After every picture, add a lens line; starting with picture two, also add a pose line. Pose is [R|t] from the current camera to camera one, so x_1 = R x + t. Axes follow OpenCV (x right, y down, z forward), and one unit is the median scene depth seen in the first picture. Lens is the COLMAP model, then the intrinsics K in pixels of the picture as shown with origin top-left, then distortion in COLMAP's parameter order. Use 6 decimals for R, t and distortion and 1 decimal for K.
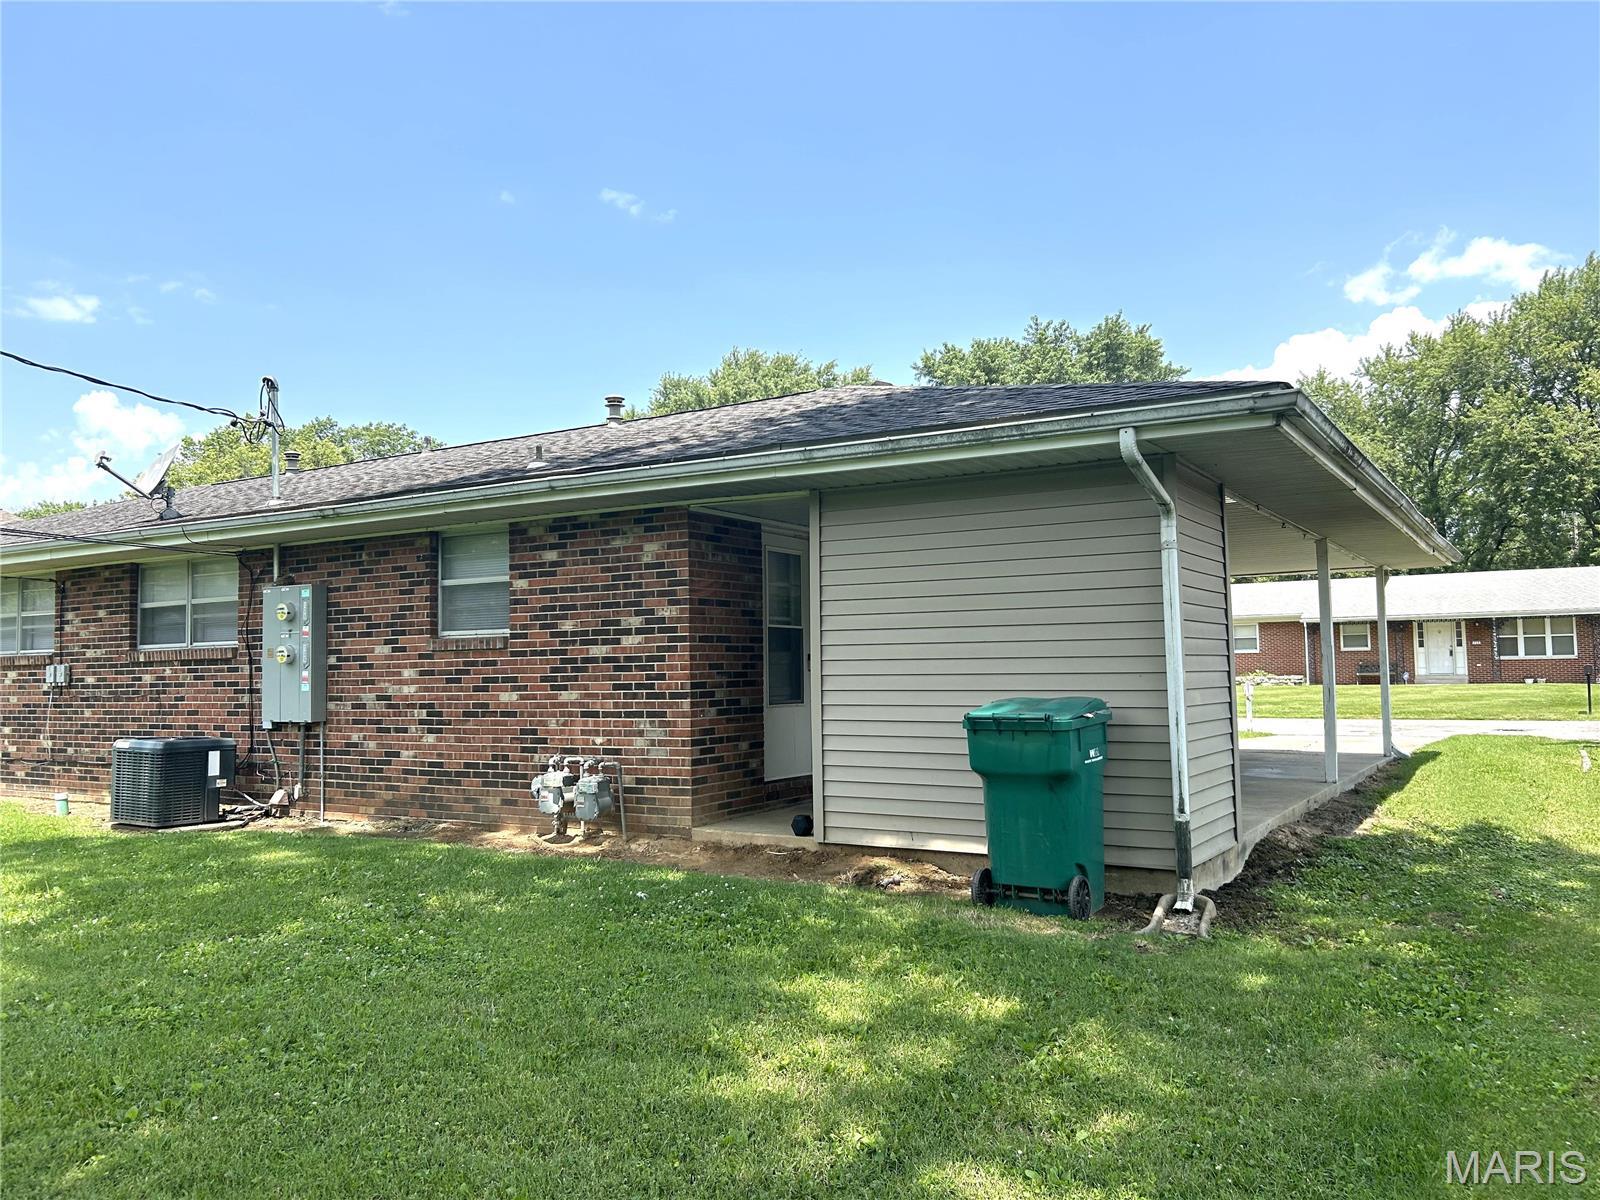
lens RADIAL K [[1214.0, 0, 800.0], [0, 1214.0, 600.0], [0, 0, 1]] dist [0.026233, -0.003553]
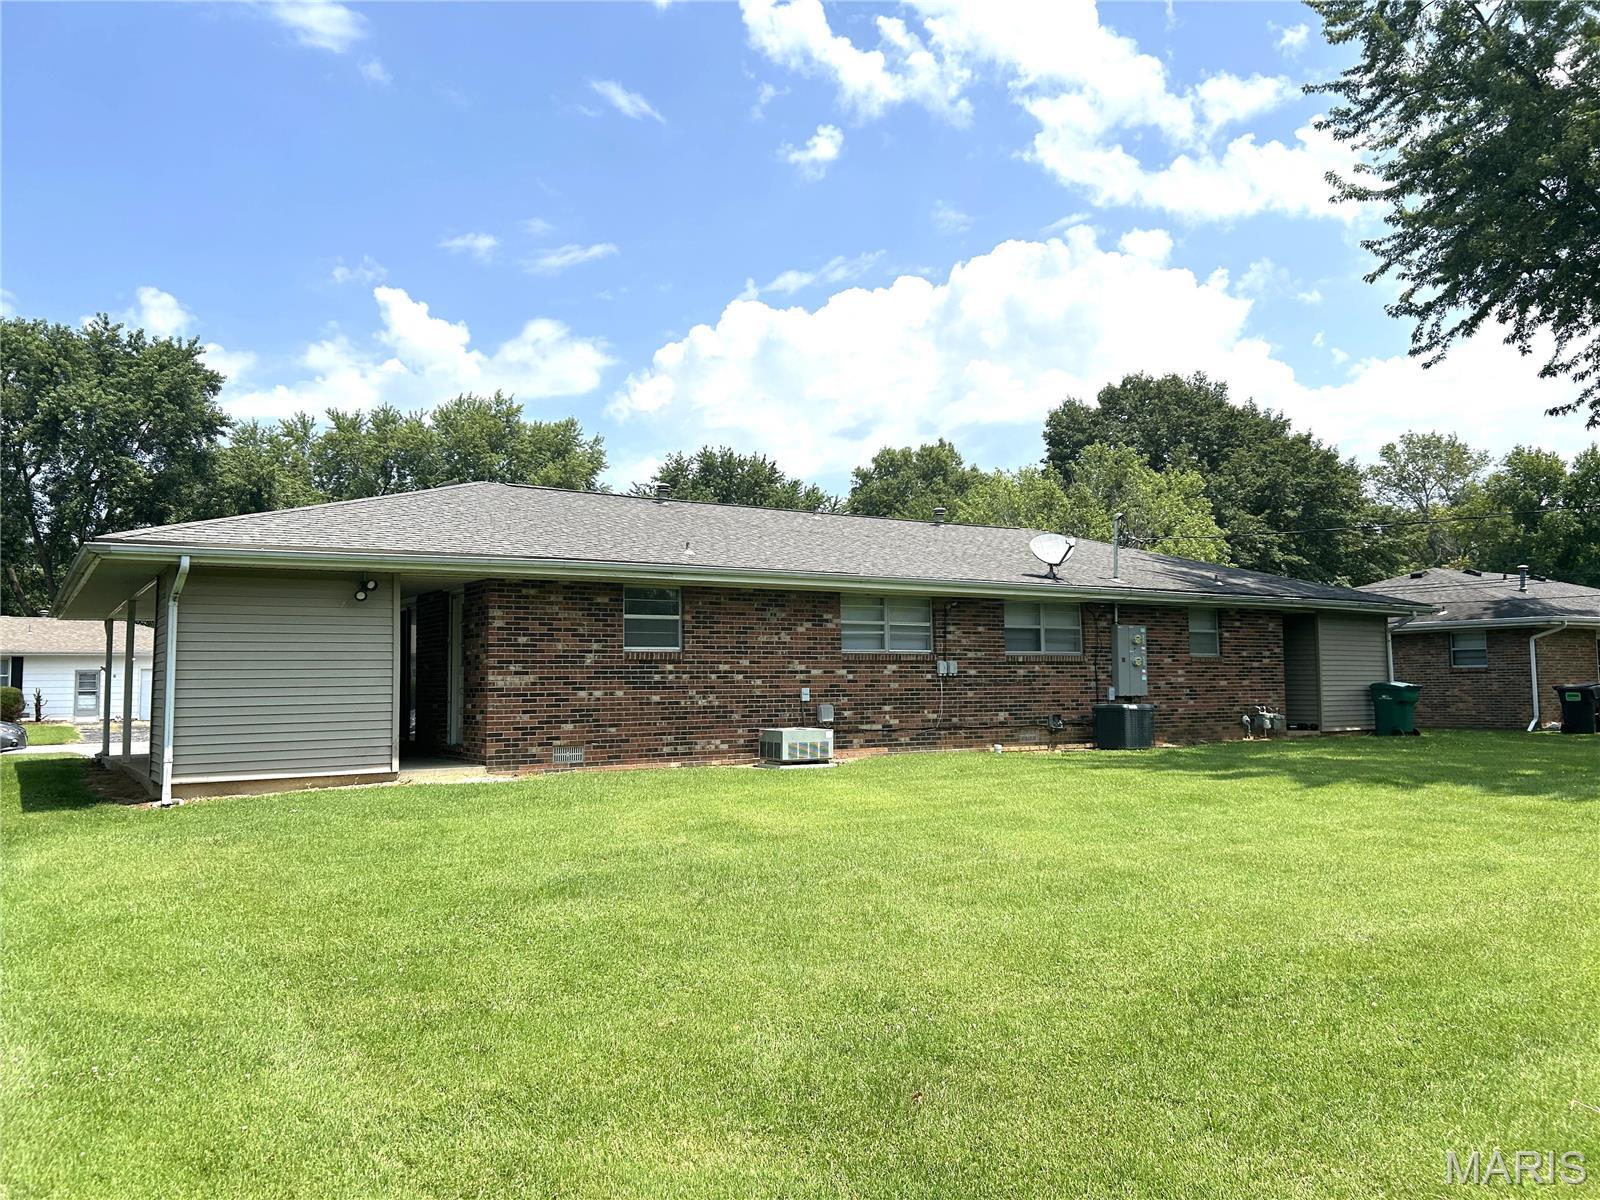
lens RADIAL K [[1214.0, 0, 800.0], [0, 1214.0, 600.0], [0, 0, 1]] dist [0.026233, -0.003553]
pose [[0.437821, 0.078734, 0.895608, -2.411002], [-0.048478, 0.996776, -0.063929, 0.098487], [-0.897754, -0.015428, 0.440227, 0.633594]]
